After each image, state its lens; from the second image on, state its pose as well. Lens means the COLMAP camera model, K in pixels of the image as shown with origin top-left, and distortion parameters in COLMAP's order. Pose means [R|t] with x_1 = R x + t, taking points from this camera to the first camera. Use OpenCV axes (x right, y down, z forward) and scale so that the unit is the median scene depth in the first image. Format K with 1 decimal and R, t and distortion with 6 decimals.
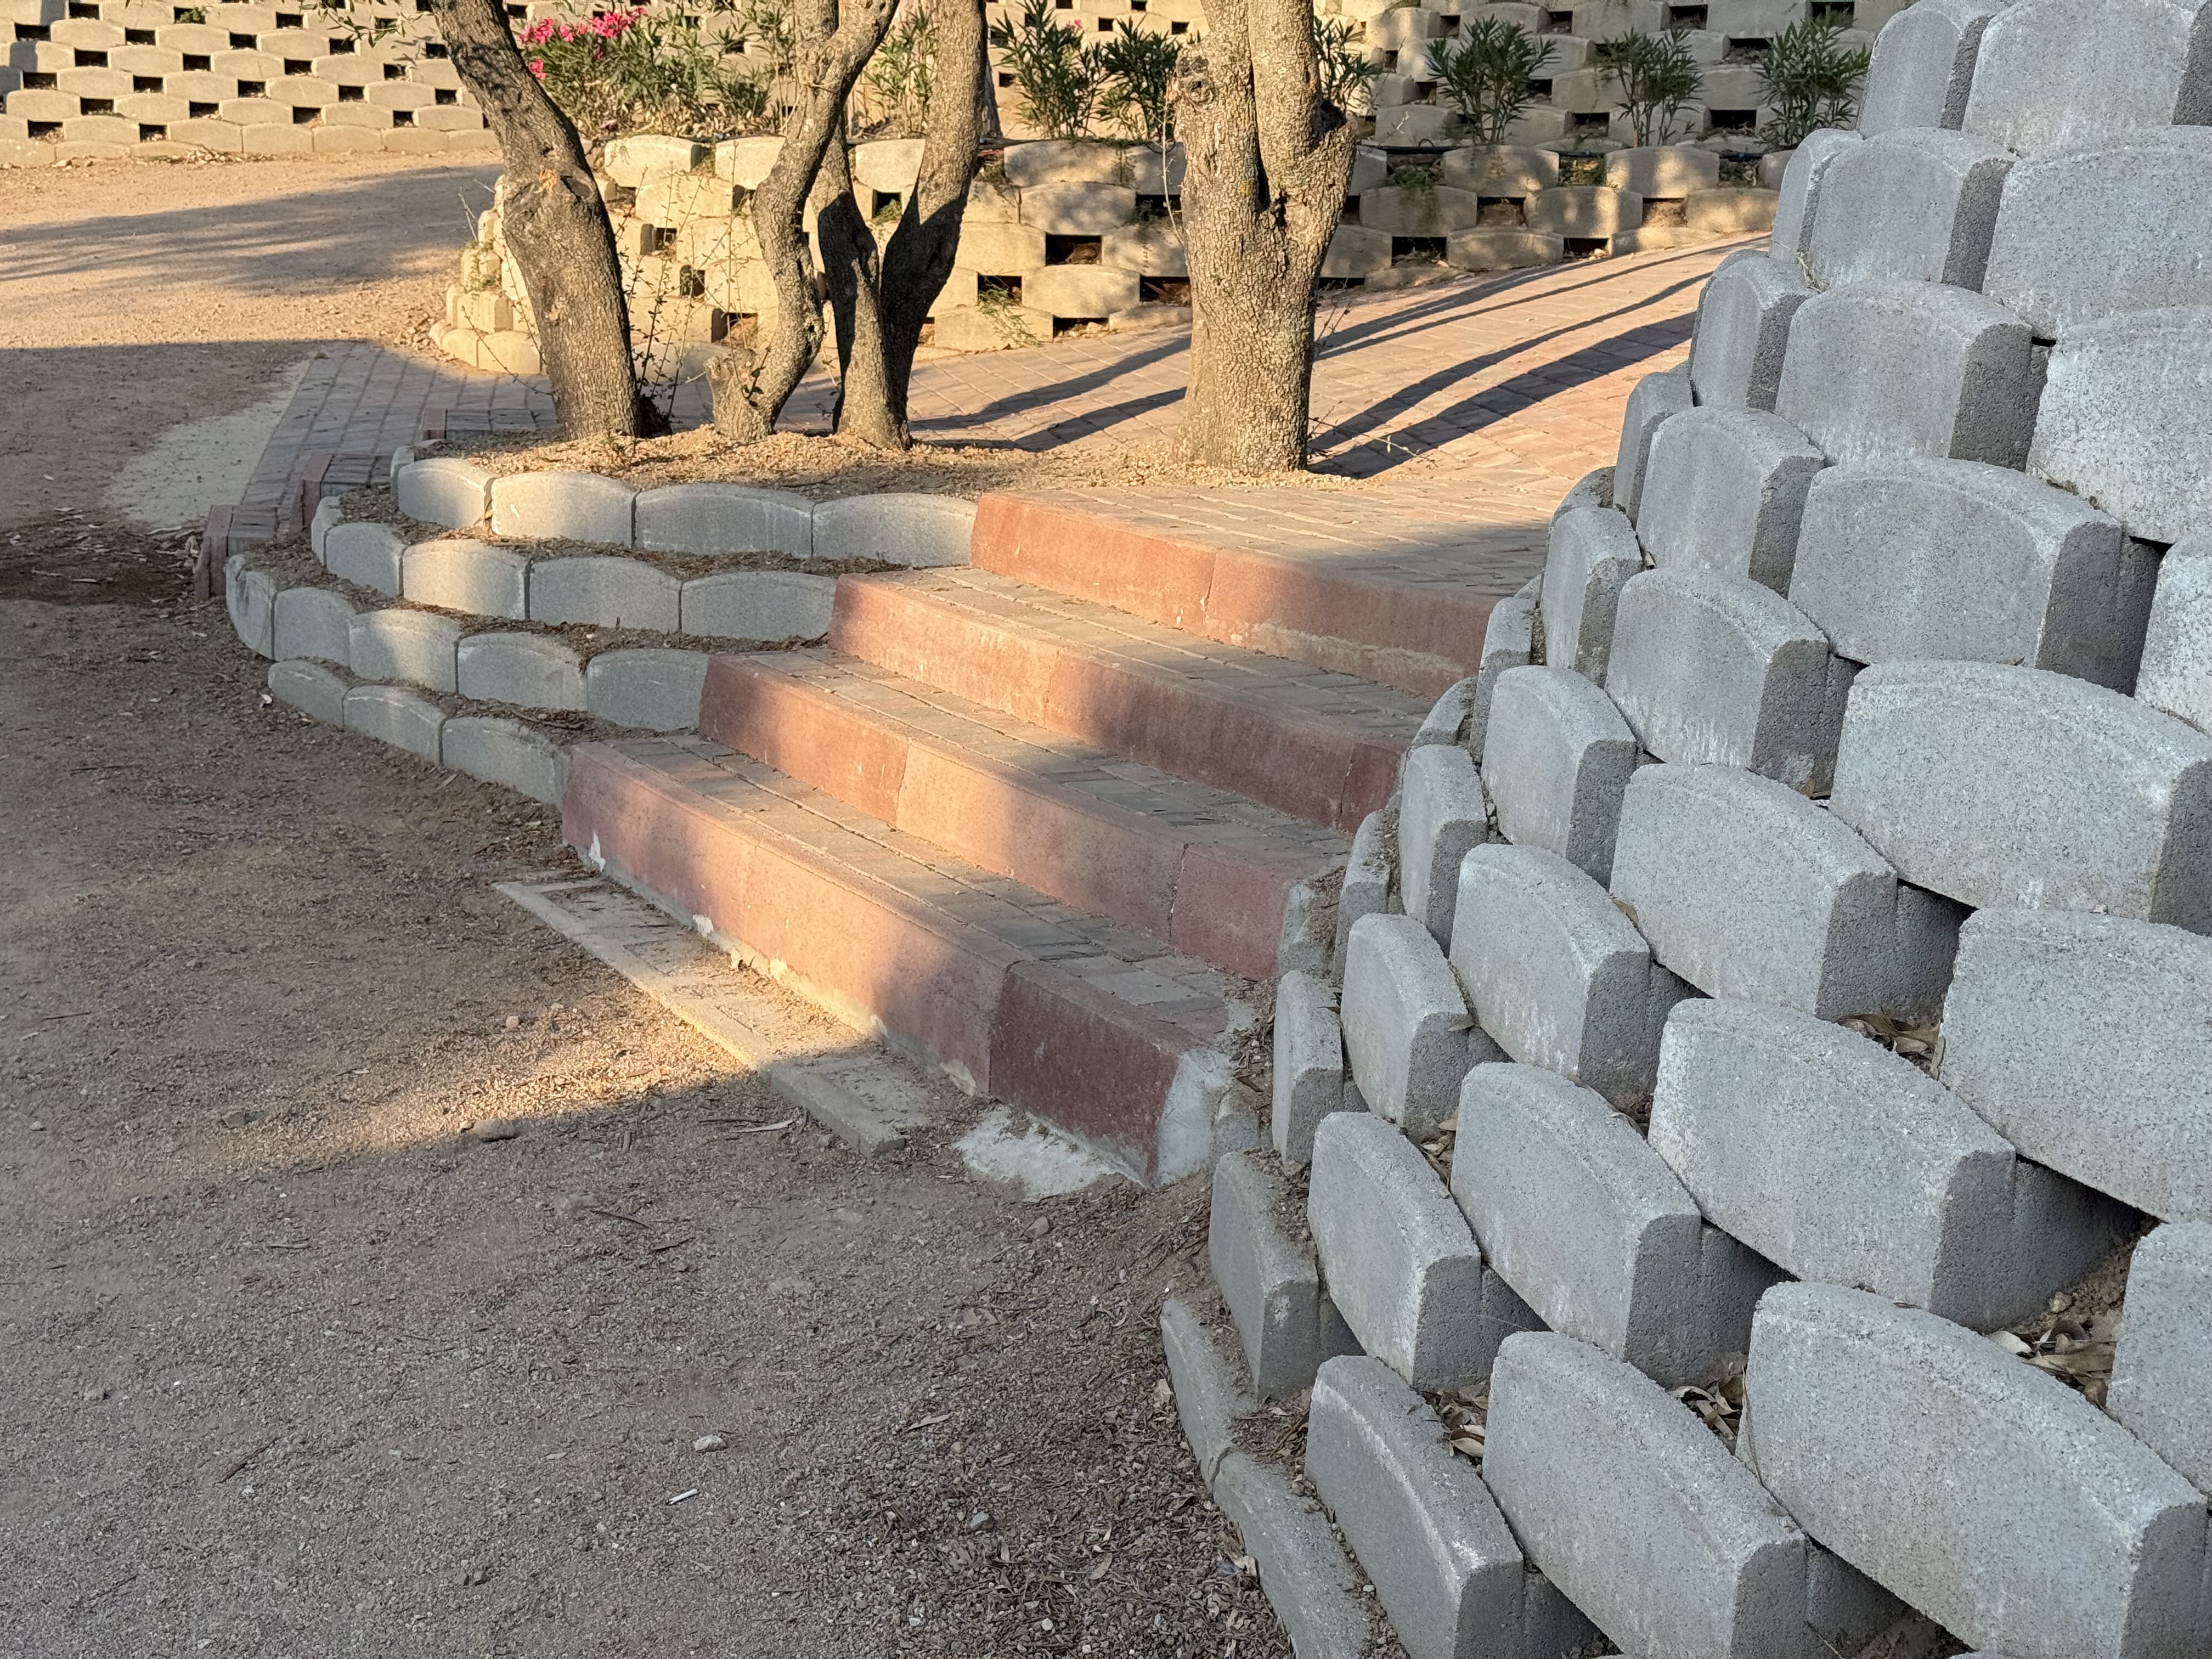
lens RADIAL K [[3068.9, 0, 1097.6], [0, 3068.9, 836.4], [0, 0, 1]] dist [0.077241, 0.000000]
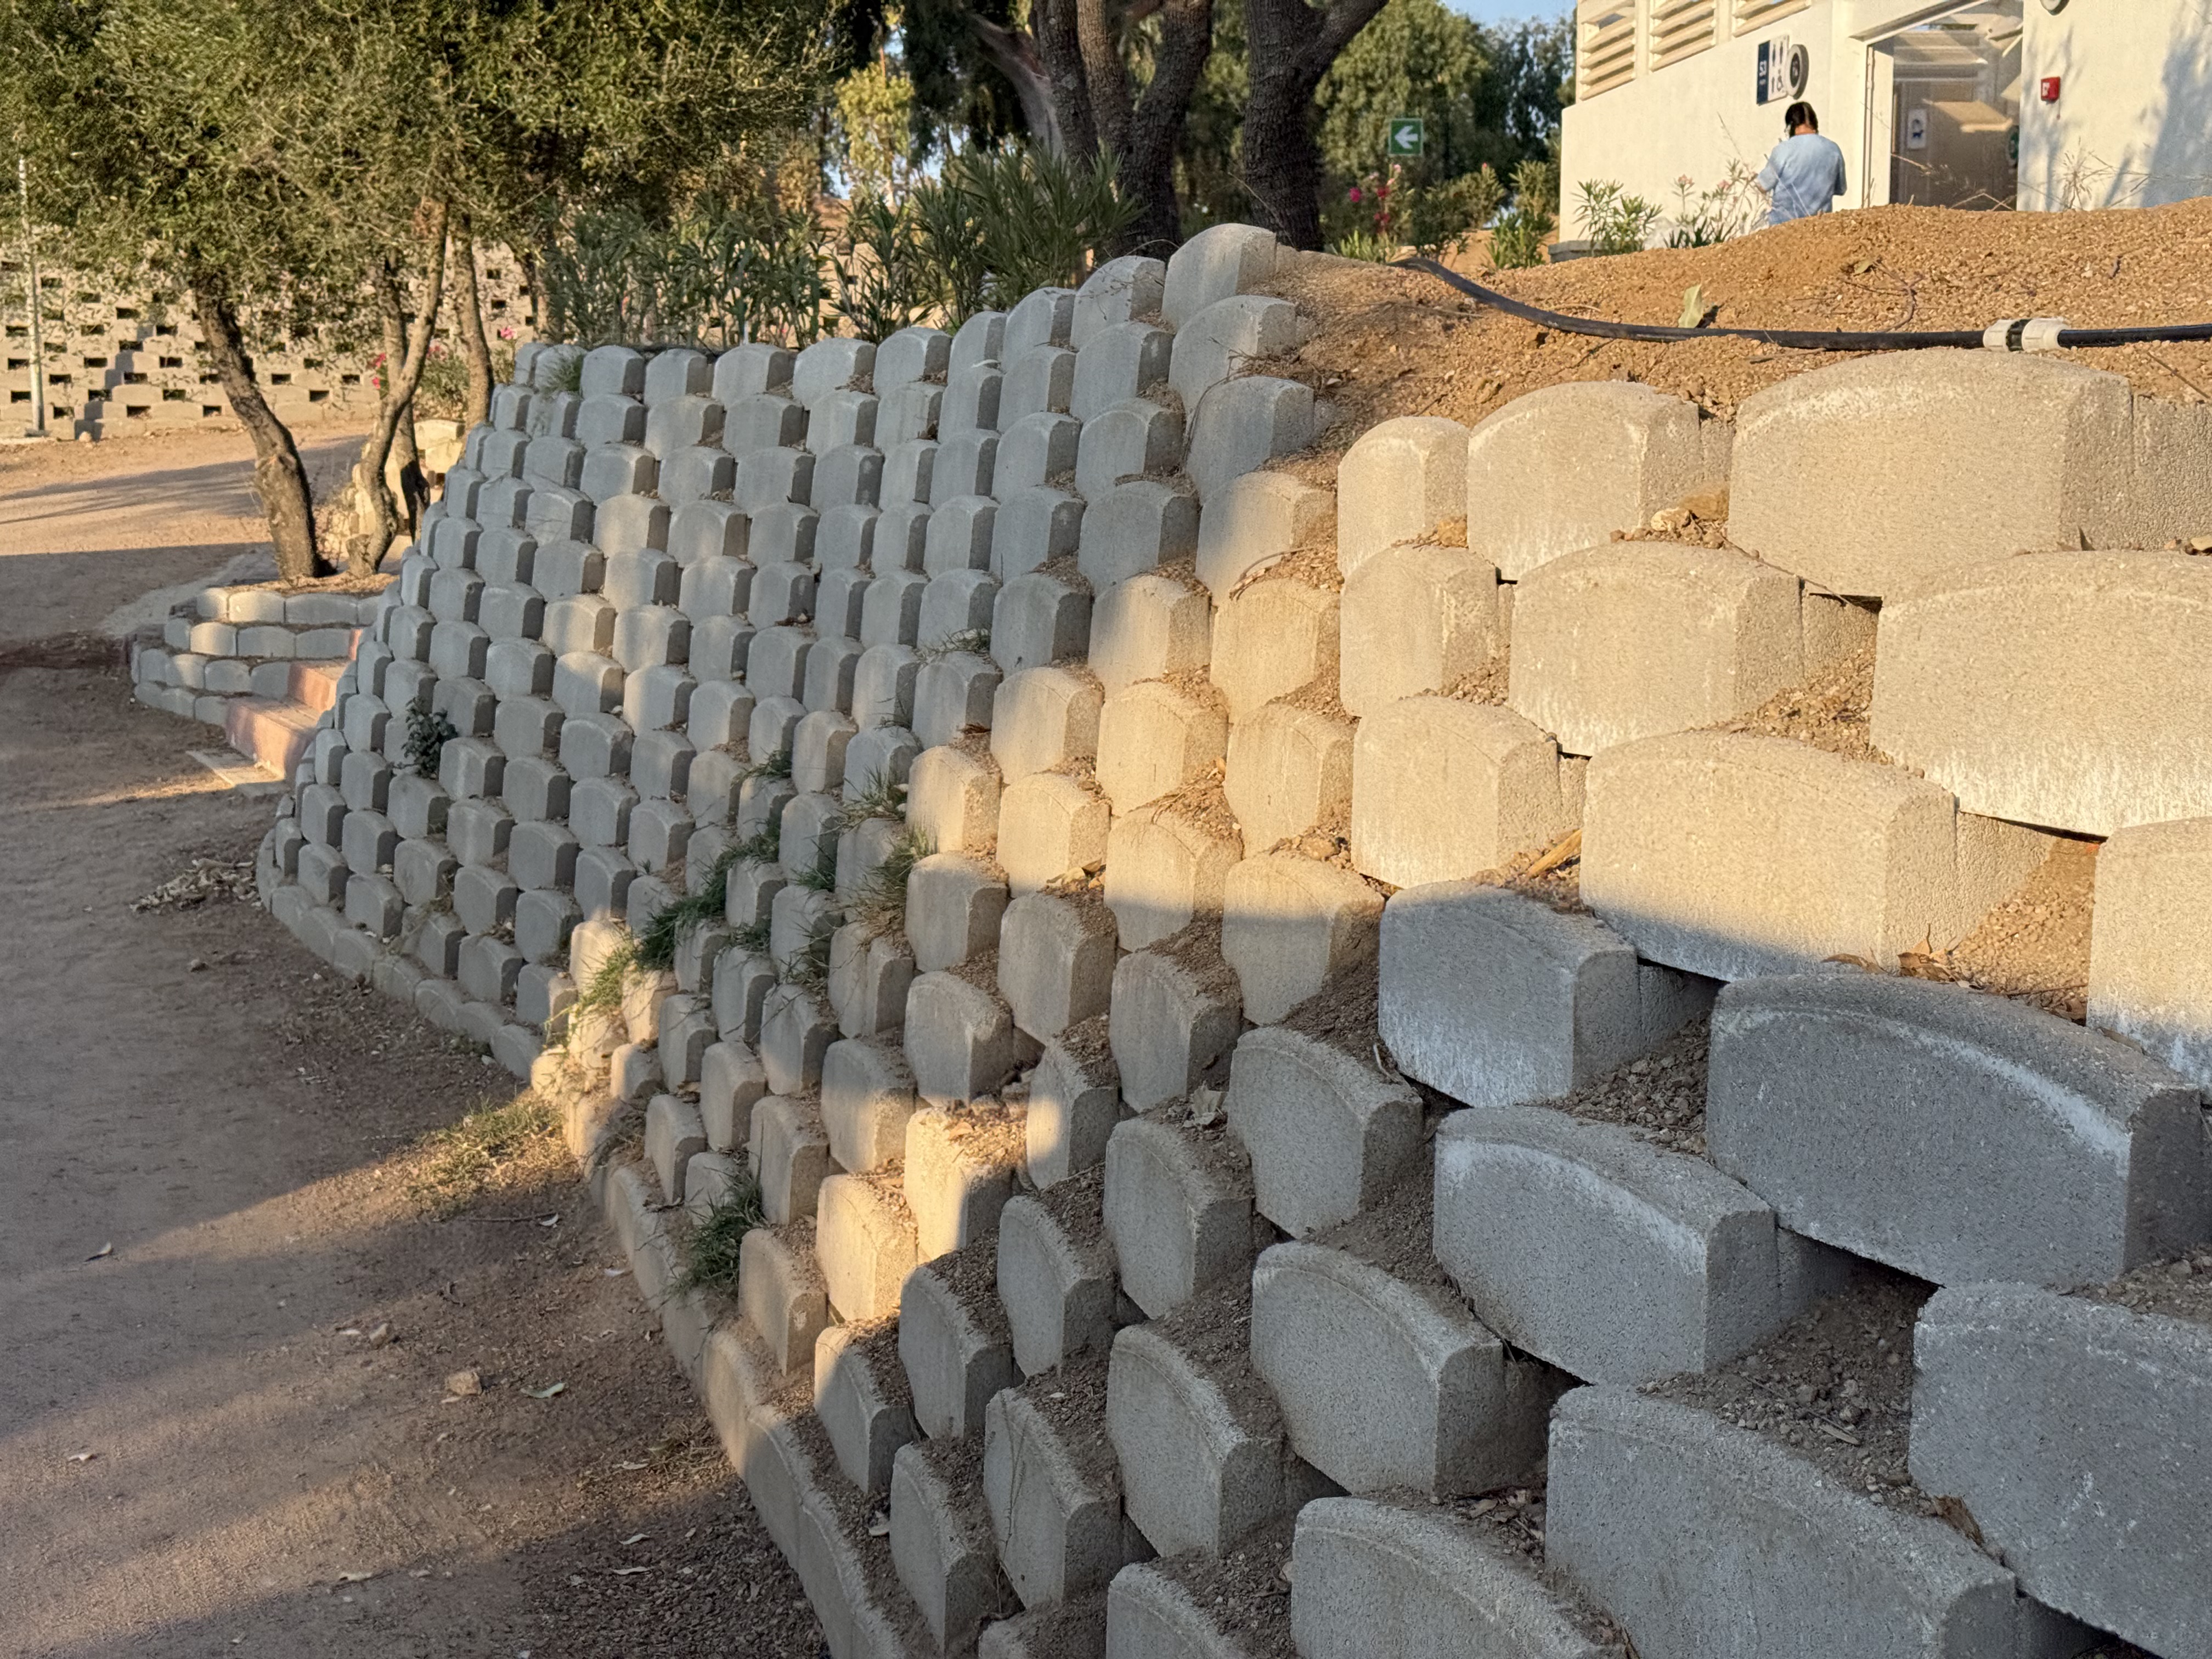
lens RADIAL K [[3068.9, 0, 1113.7], [0, 3068.9, 824.3], [0, 0, 1]] dist [0.077241, 0.000000]
pose [[0.998202, -0.016083, -0.057739, 0.513891], [0.011969, 0.997412, -0.070894, 0.193923], [0.058730, 0.070076, 0.995811, -1.055027]]
